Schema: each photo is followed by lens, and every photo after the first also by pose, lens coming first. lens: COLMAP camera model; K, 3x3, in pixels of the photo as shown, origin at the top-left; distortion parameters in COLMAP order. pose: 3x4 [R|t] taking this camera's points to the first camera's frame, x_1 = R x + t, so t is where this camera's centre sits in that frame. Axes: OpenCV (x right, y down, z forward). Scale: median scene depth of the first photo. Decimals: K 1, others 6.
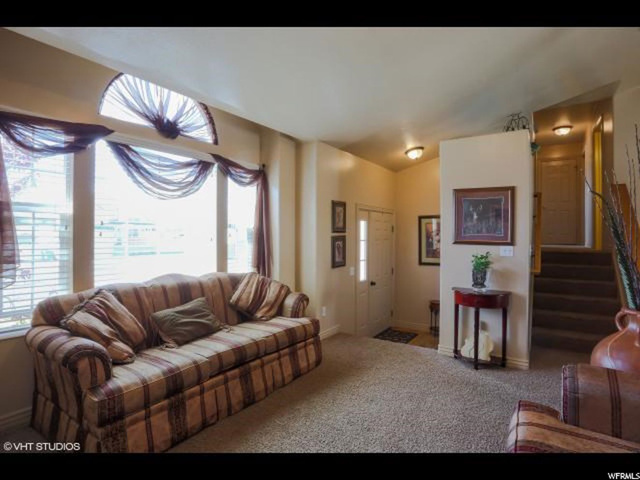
lens RADIAL K [[342.9, 0, 316.3], [0, 342.9, 234.6], [0, 0, 1]] dist [-0.038531, 0.000222]
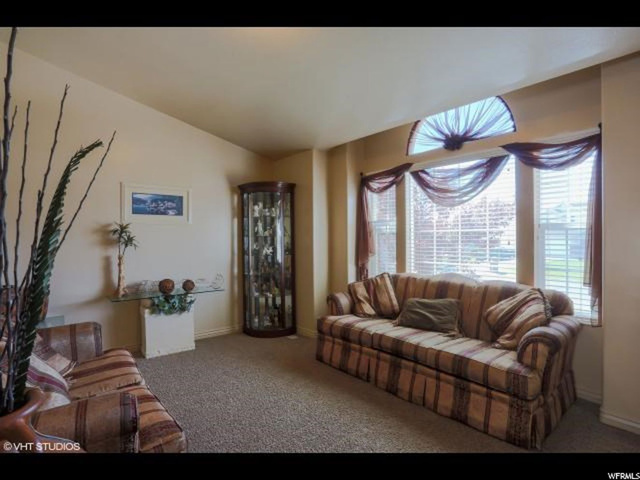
lens RADIAL K [[342.9, 0, 316.3], [0, 342.9, 234.6], [0, 0, 1]] dist [-0.038531, 0.000222]
pose [[-0.294074, -0.008541, -0.955744, 0.692788], [0.005842, 0.999925, -0.010734, 0.000252], [0.955765, -0.008740, -0.294002, 0.818993]]
